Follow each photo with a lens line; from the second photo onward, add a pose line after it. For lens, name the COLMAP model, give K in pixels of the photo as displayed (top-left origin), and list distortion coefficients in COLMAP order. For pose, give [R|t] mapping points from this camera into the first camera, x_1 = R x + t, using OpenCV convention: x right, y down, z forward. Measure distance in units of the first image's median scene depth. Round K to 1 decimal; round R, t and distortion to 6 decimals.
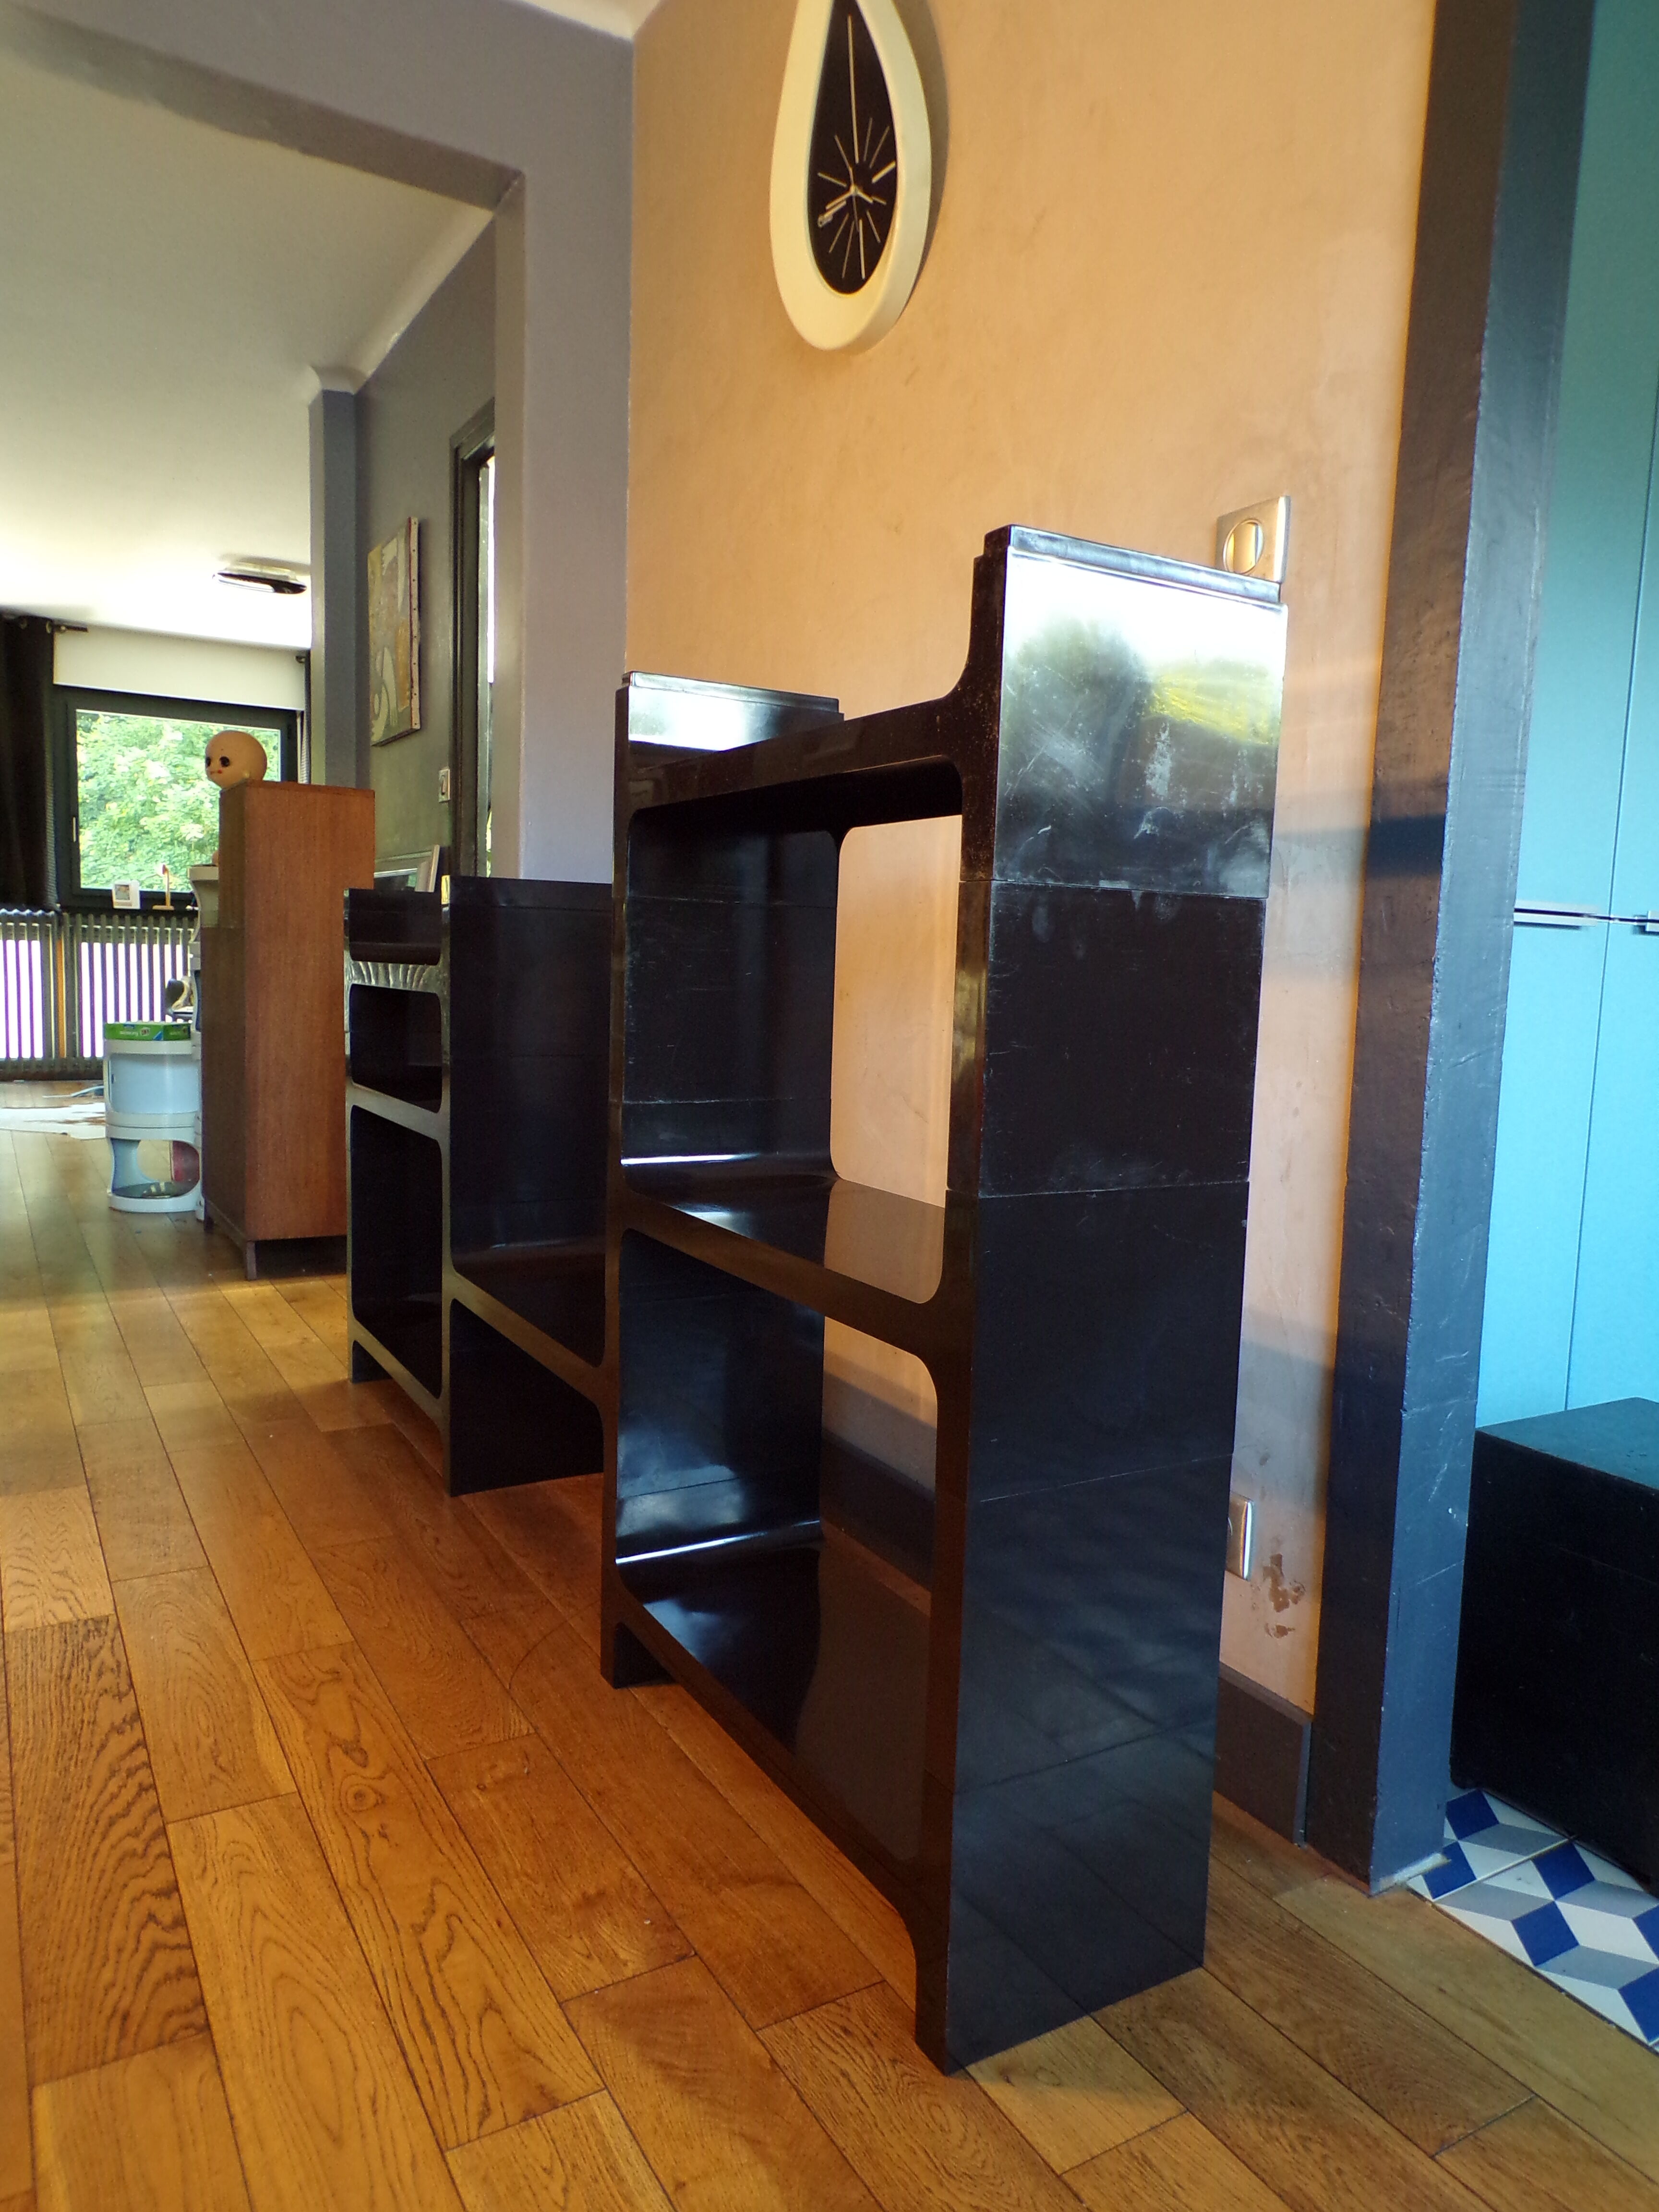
lens RADIAL K [[1484.6, 0, 836.6], [0, 1484.6, 1101.3], [0, 0, 1]] dist [0.015817, 0.000126]
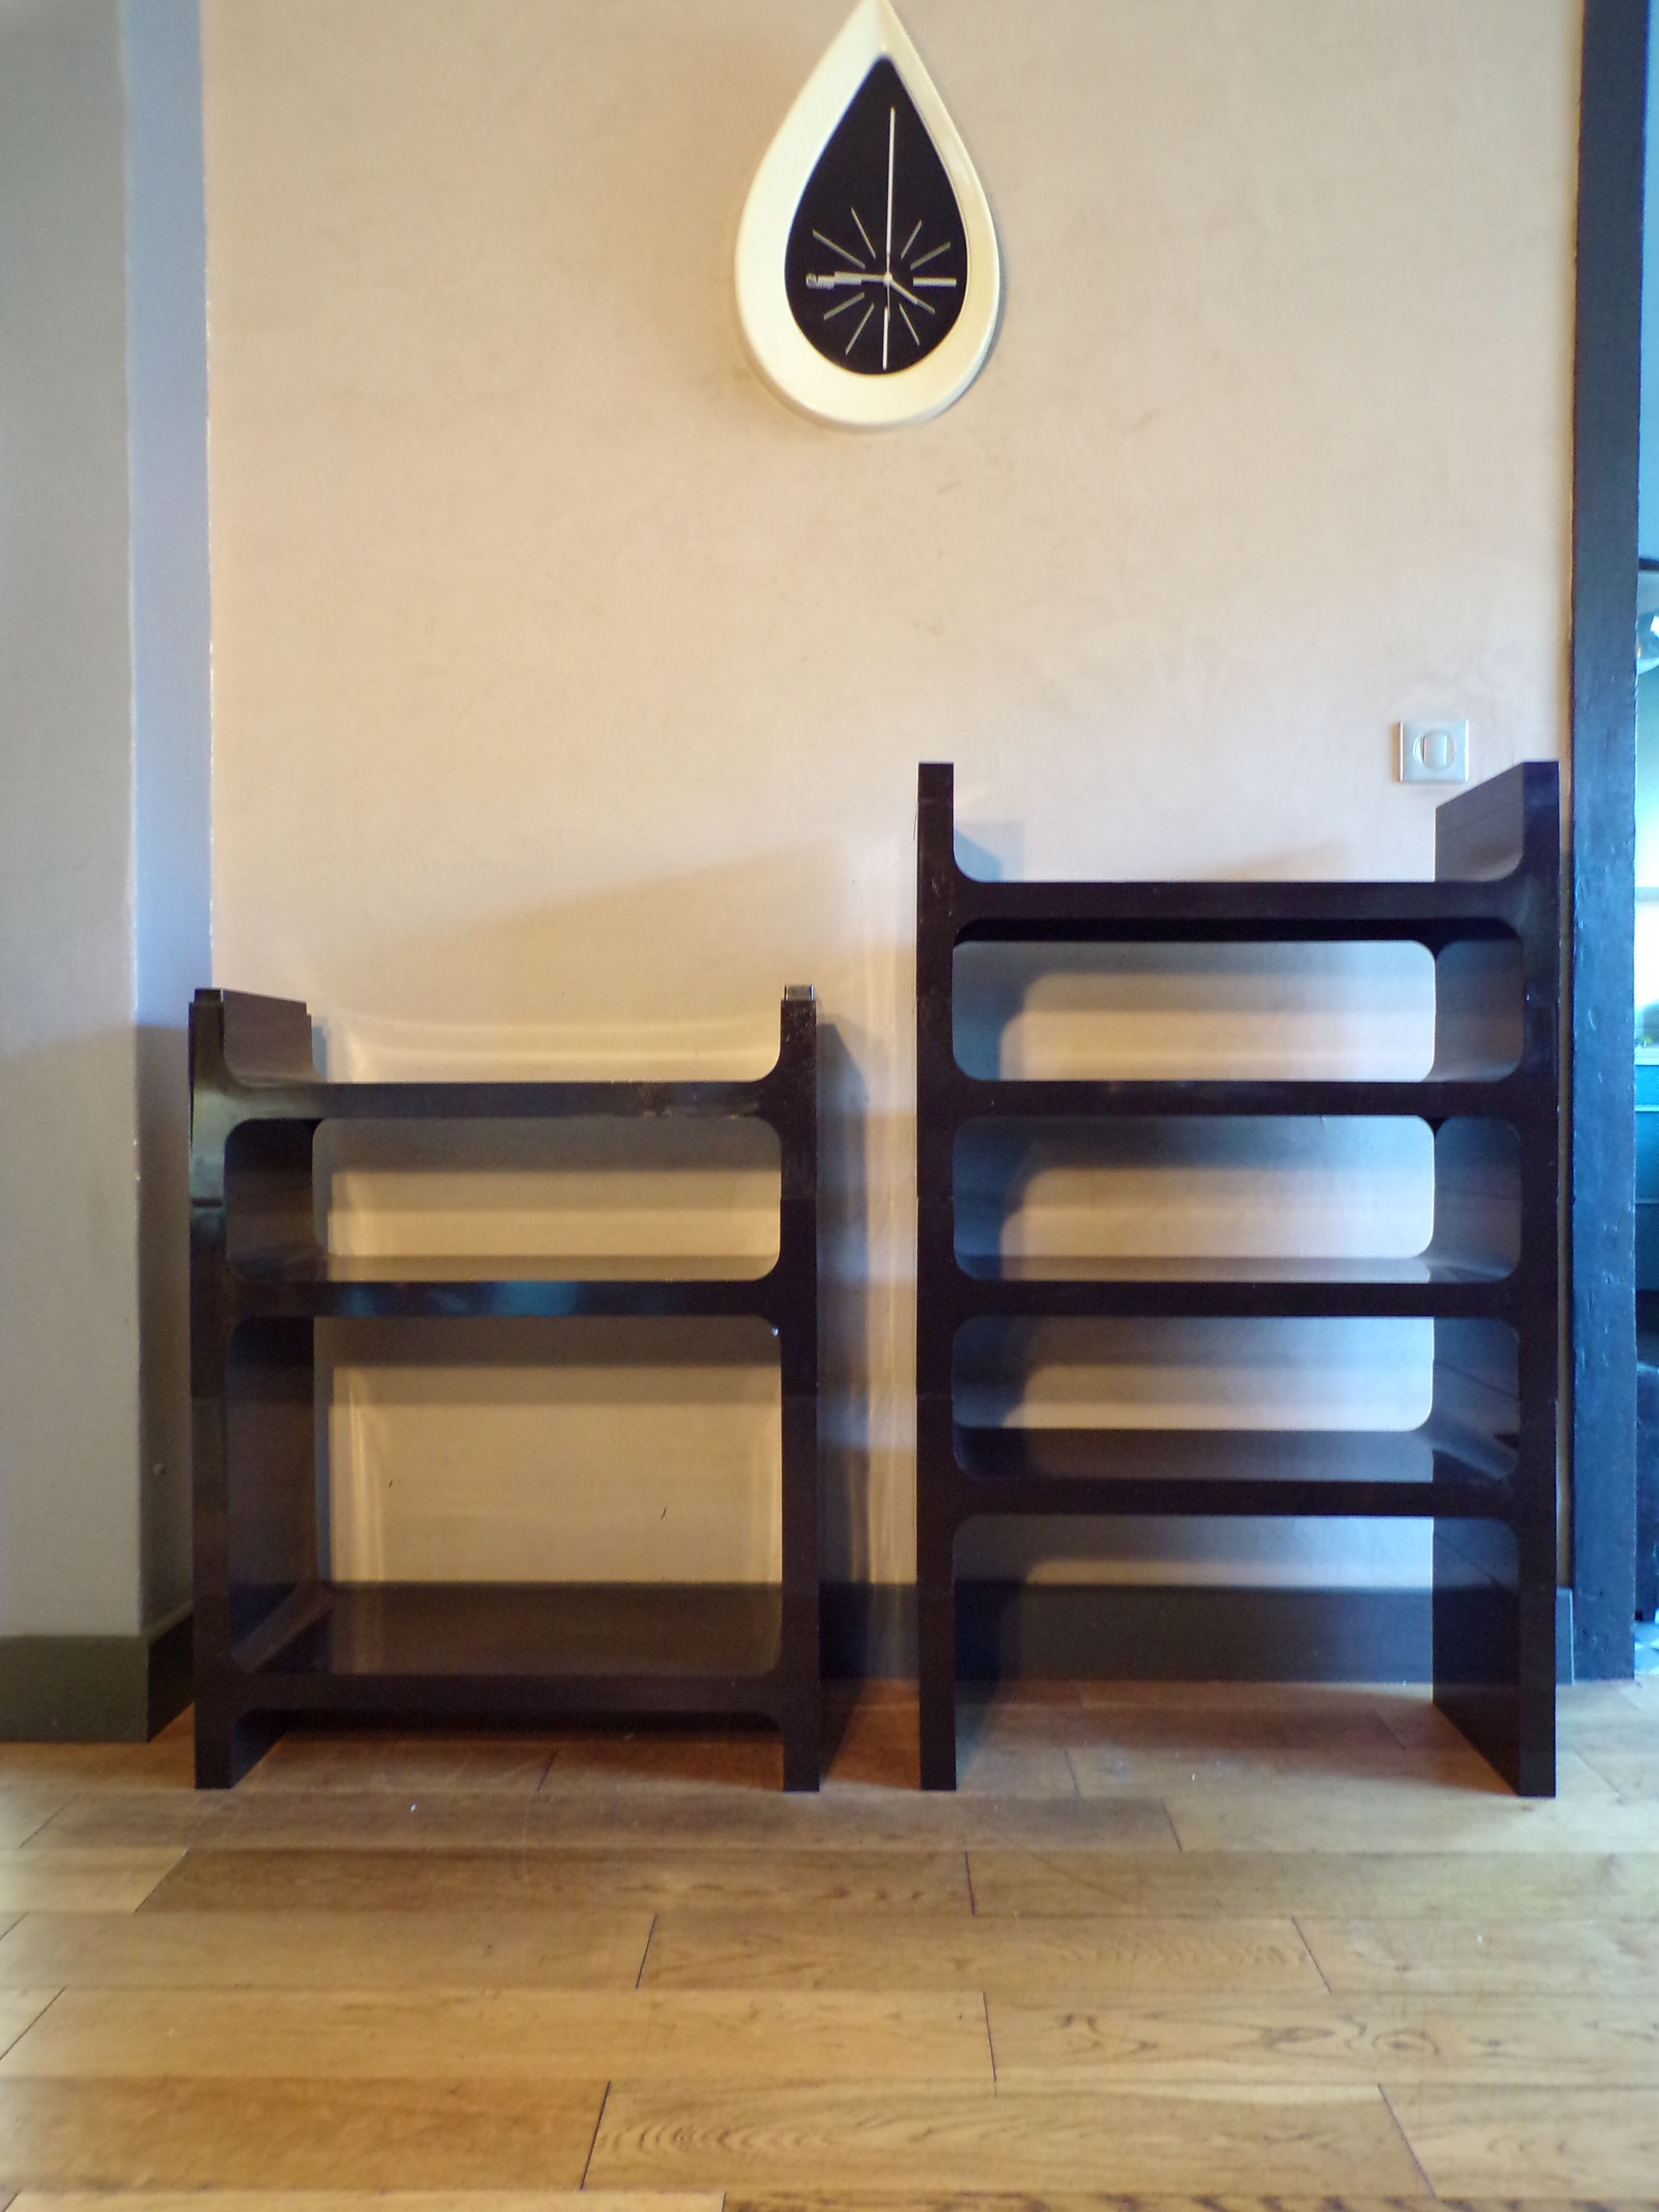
lens RADIAL K [[1501.1, 0, 839.1], [0, 1501.1, 1108.7], [0, 0, 1]] dist [0.015089, -0.002941]
pose [[0.521544, -0.040896, 0.852244, -0.862782], [0.100045, 0.994892, -0.013483, -0.059527], [-0.847339, 0.092295, 0.522971, 0.559360]]
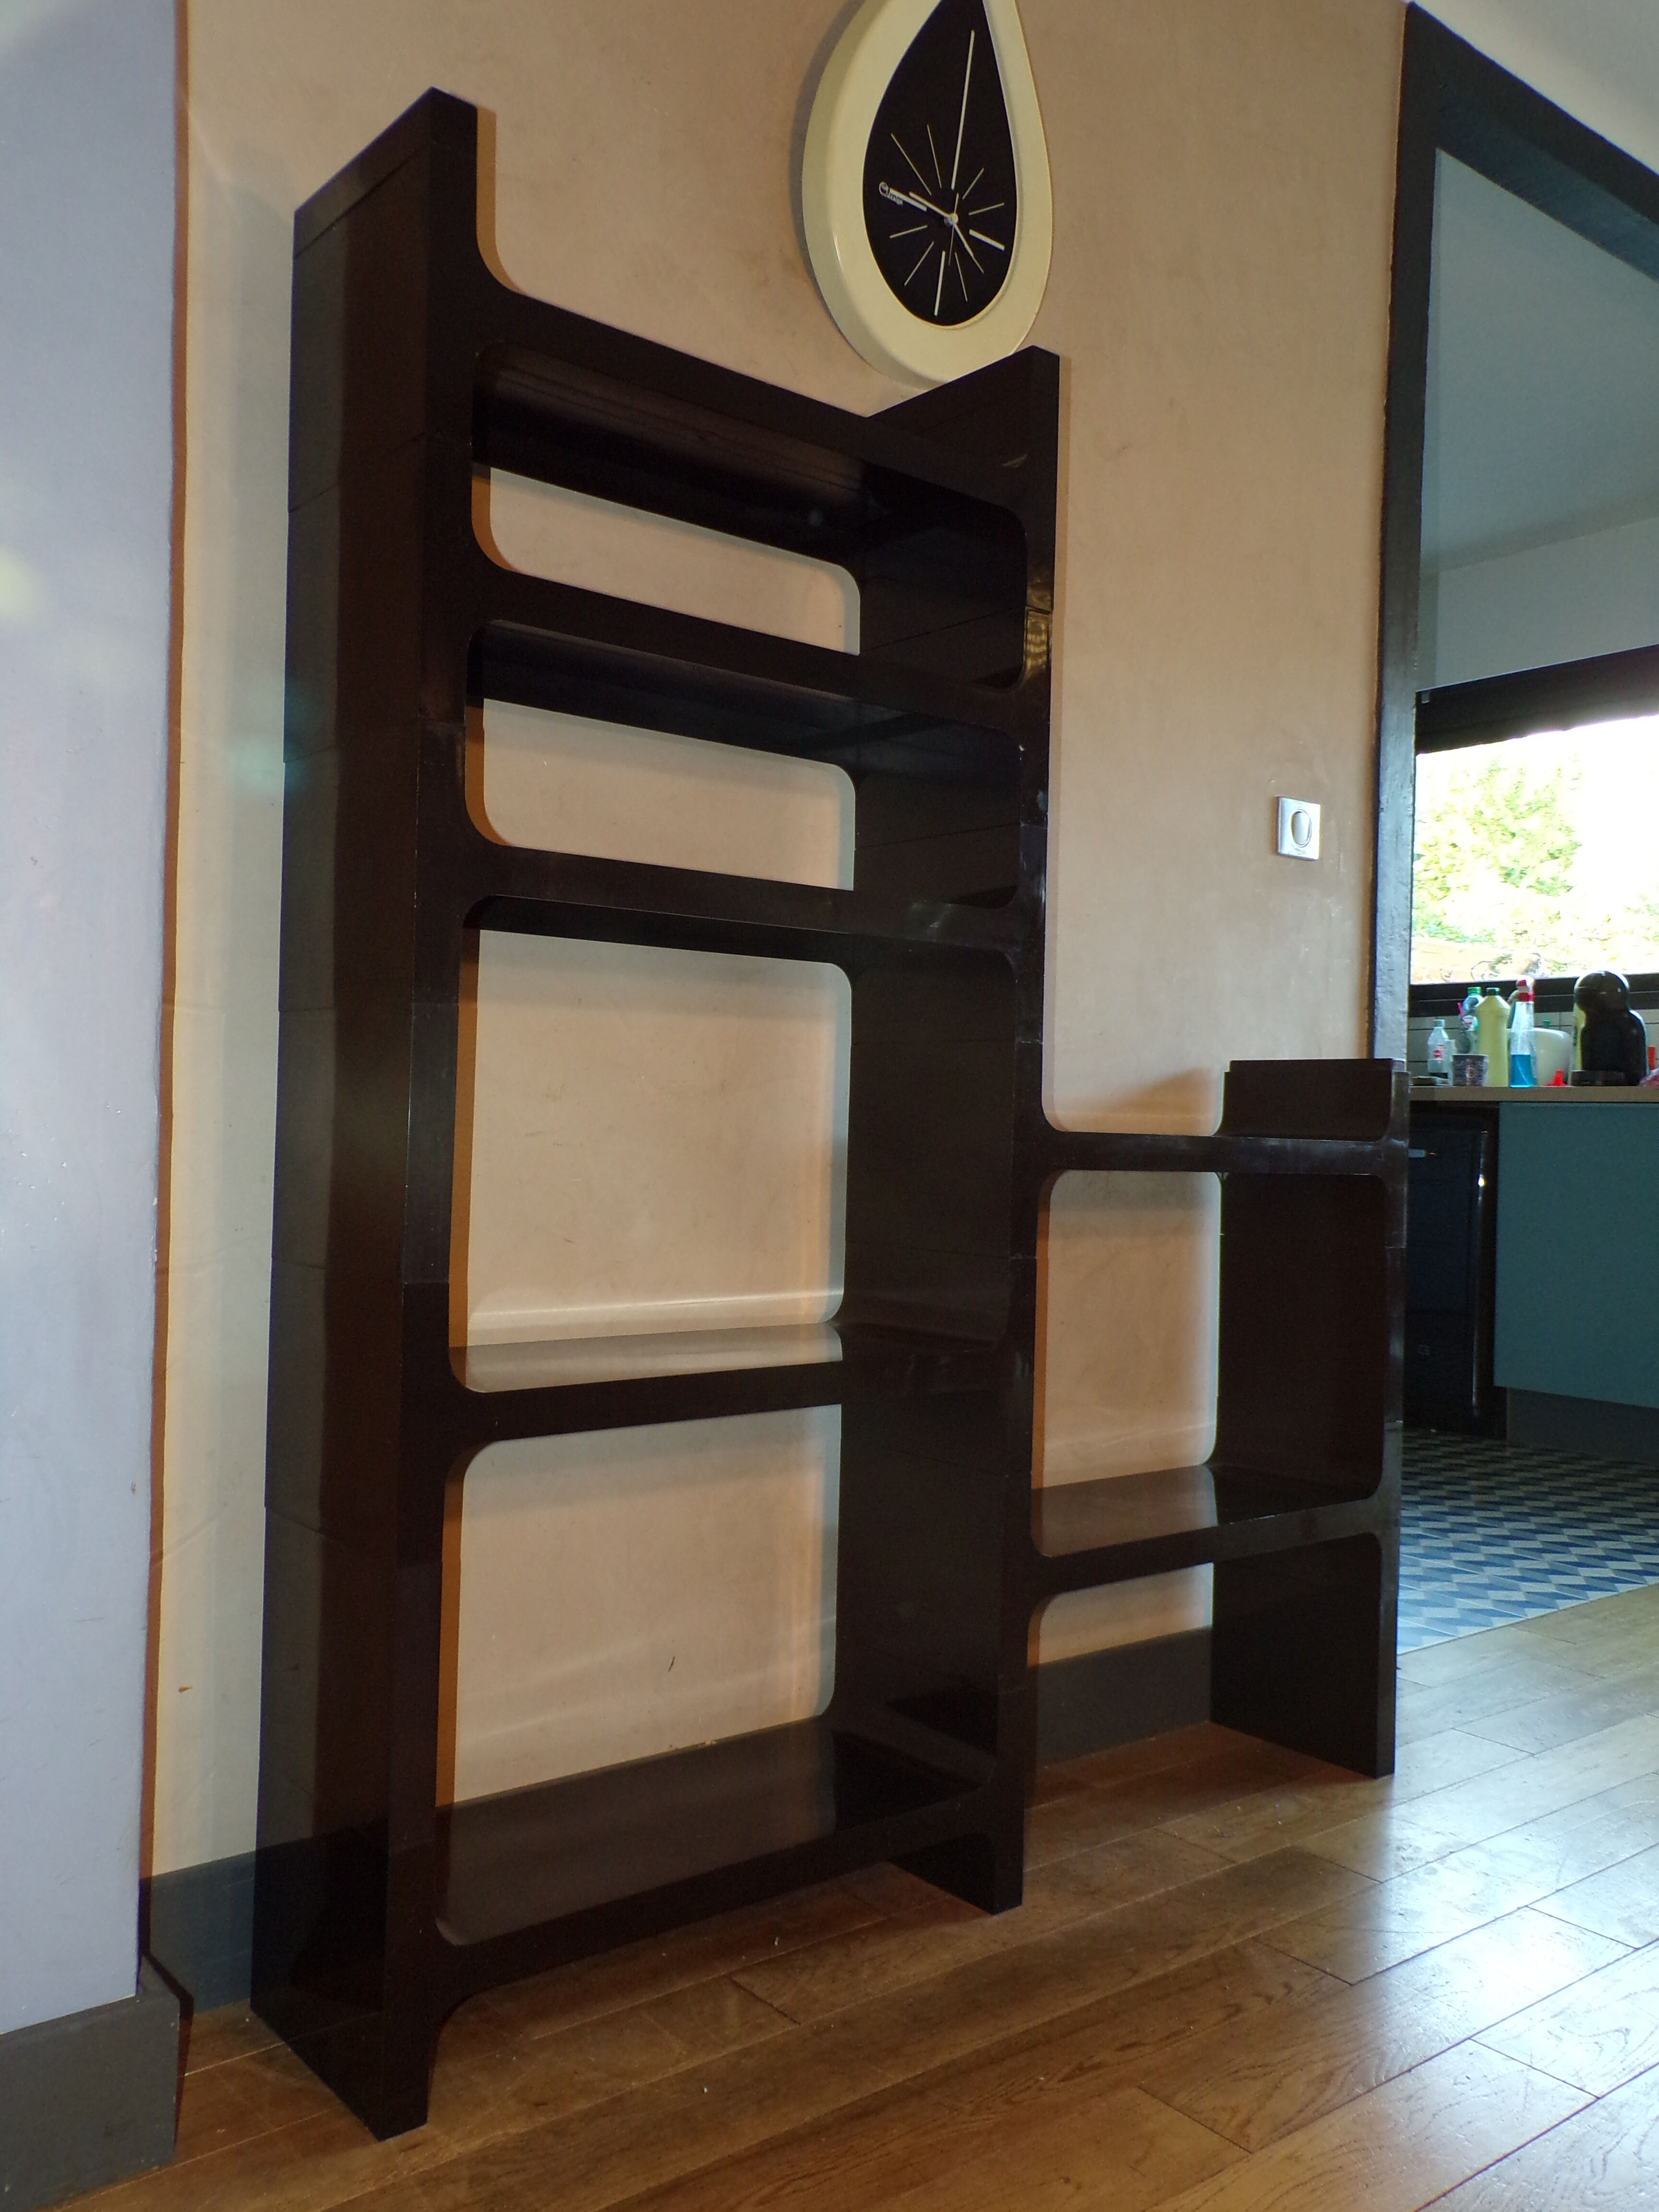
lens RADIAL K [[1821.0, 0, 840.1], [0, 1821.0, 1115.0], [0, 0, 1]] dist [0.040689, 0.008327]
pose [[-0.150982, -0.032245, 0.988010, -1.041758], [0.065111, 0.996973, 0.042488, -0.141901], [-0.986390, 0.070746, -0.148426, 1.253703]]
